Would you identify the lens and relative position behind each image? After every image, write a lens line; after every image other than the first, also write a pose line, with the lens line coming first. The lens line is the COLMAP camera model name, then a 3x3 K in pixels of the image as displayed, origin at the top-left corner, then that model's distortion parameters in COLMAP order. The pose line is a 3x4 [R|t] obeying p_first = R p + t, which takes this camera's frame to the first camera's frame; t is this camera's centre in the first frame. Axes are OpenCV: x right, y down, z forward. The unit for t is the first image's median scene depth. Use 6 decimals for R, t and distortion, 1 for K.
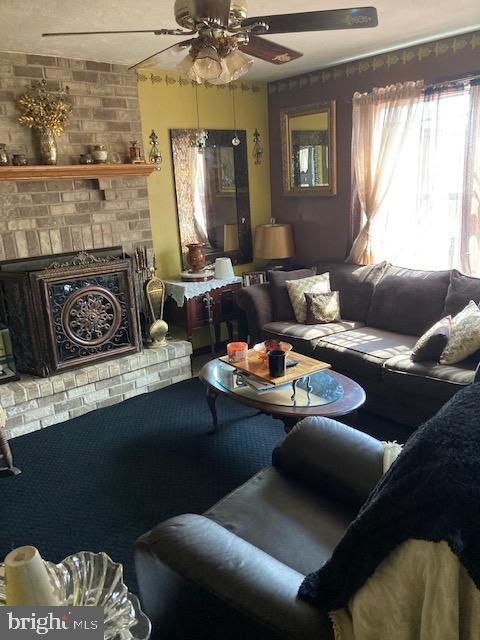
lens RADIAL K [[532.9, 0, 250.2], [0, 532.9, 329.7], [0, 0, 1]] dist [0.023571, -0.010090]
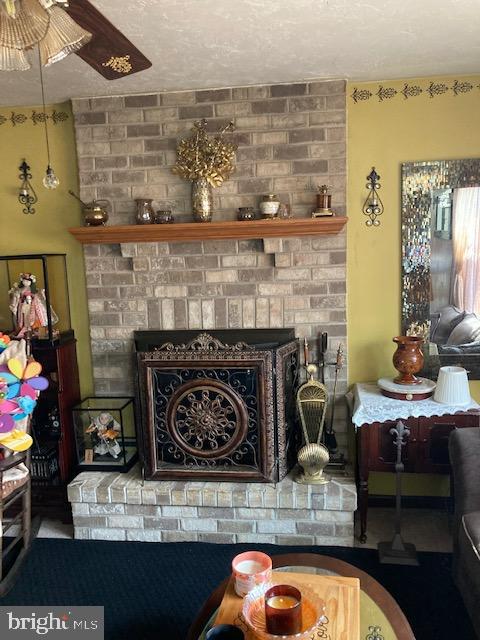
lens RADIAL K [[532.9, 0, 250.2], [0, 532.9, 329.7], [0, 0, 1]] dist [0.023571, -0.010090]
pose [[0.670292, 0.138057, -0.729143, 0.263786], [-0.196702, 0.980452, 0.004815, -0.158013], [0.715554, 0.140196, 0.684345, 0.497503]]
